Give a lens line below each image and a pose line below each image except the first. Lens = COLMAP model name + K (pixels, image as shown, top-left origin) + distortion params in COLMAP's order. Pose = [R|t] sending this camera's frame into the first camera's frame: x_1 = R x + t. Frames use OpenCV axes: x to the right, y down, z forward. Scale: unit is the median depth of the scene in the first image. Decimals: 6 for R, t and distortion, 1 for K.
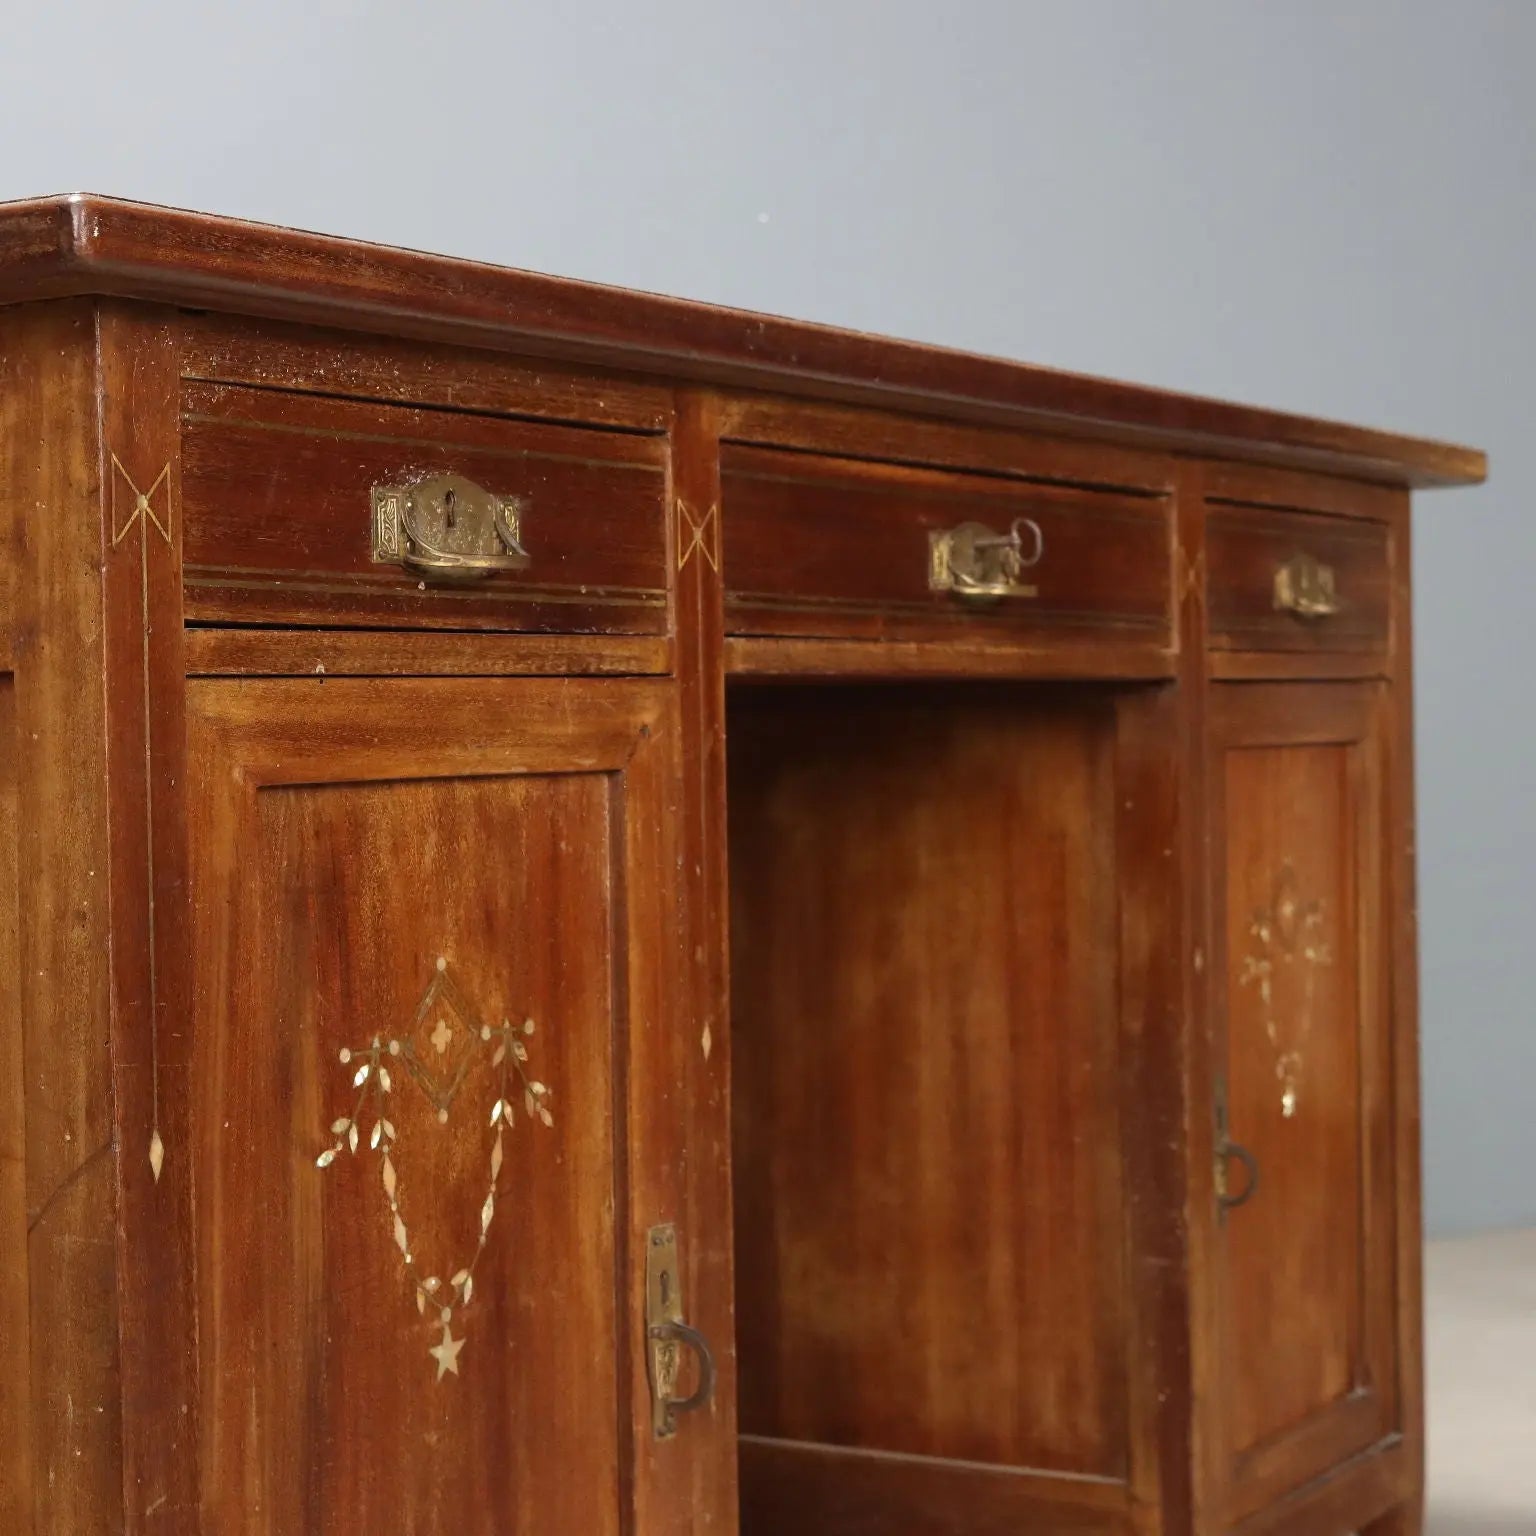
lens RADIAL K [[3242.9, 0, 768.0], [0, 3242.9, 768.0], [0, 0, 1]] dist [-0.005996, -0.410671]
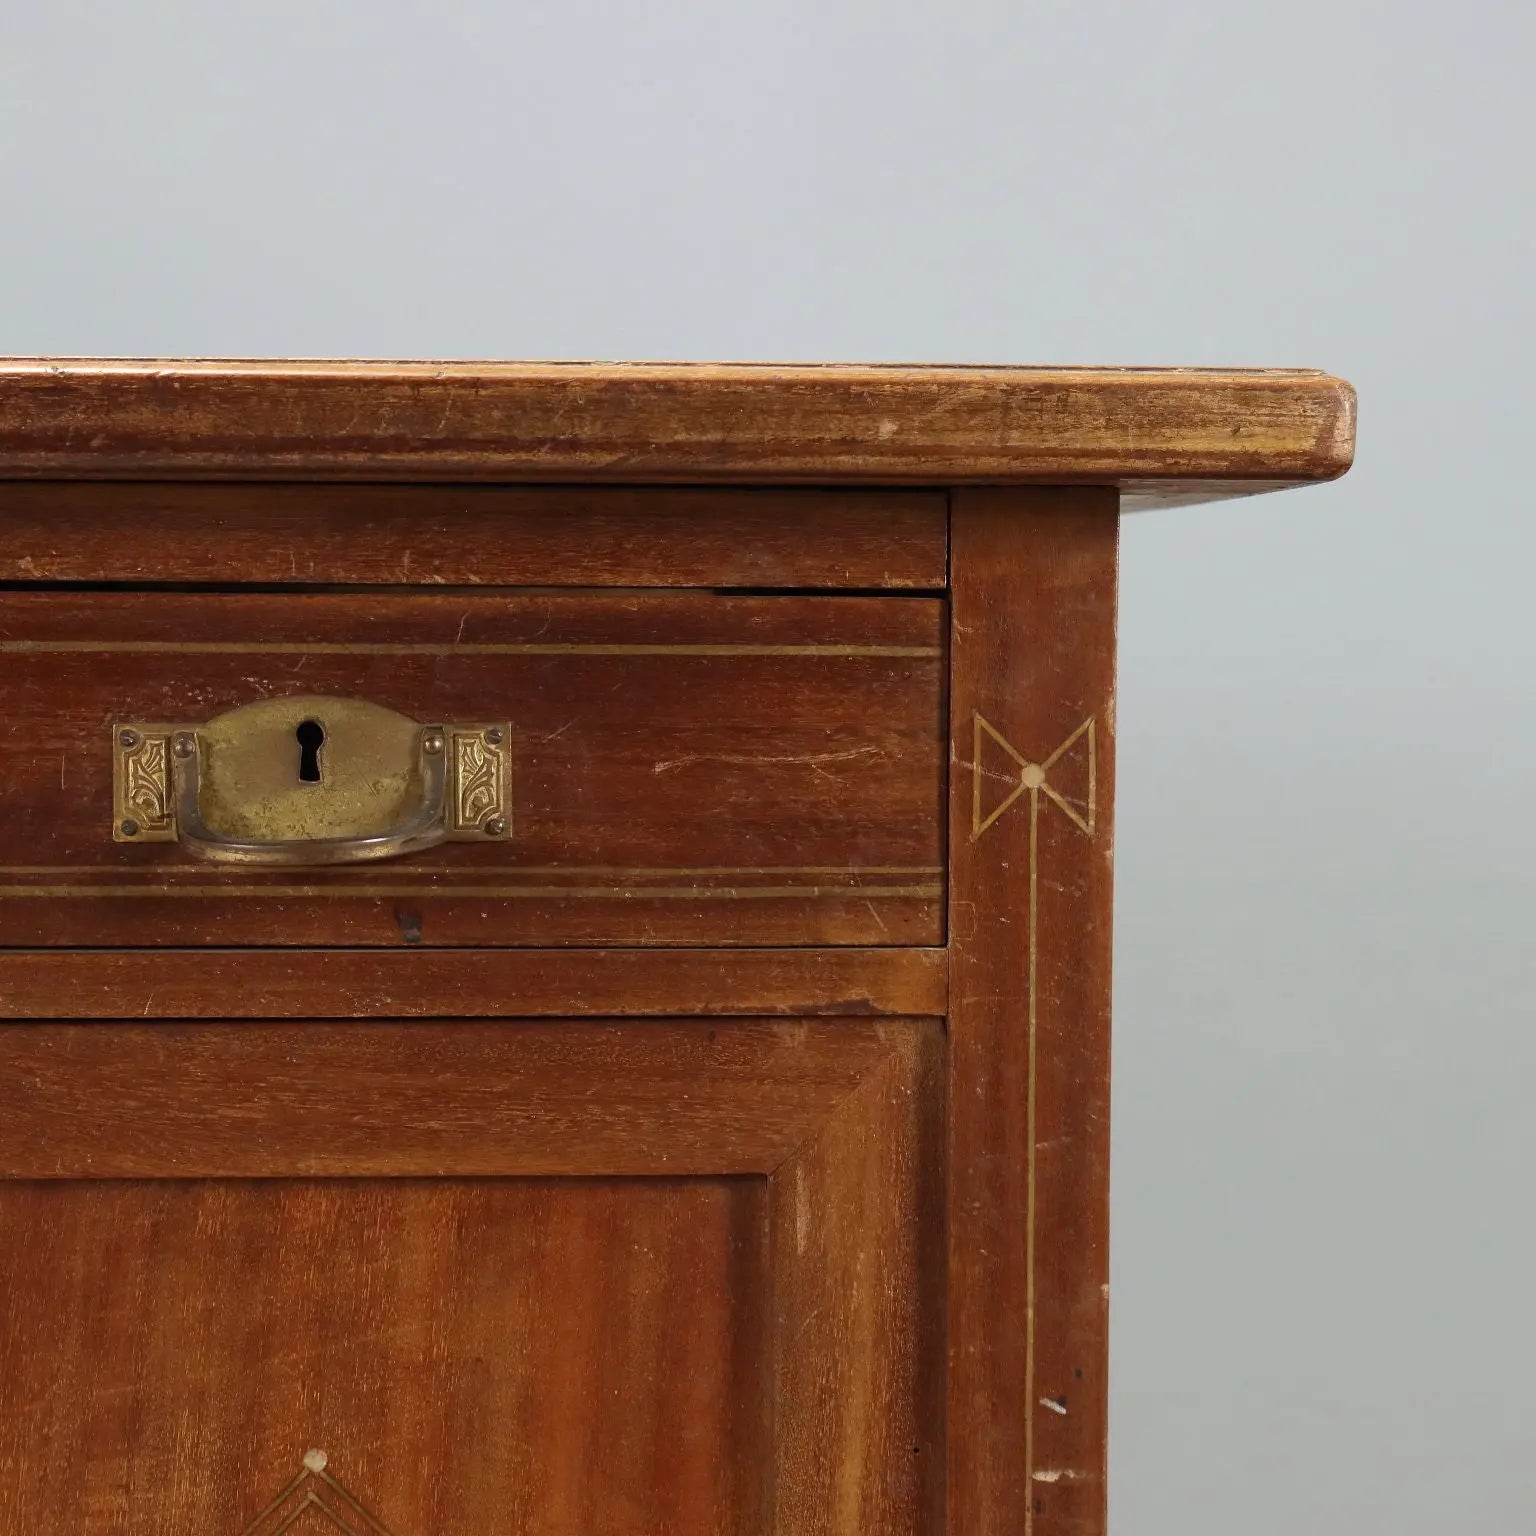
lens RADIAL K [[3769.4, 0, 768.0], [0, 3769.4, 768.0], [0, 0, 1]] dist [-0.049510, 1.035438]
pose [[0.563316, 0.053187, -0.824528, 0.855403], [-0.028329, 0.998583, 0.045060, -0.119923], [0.825756, -0.002025, 0.564024, 1.177078]]
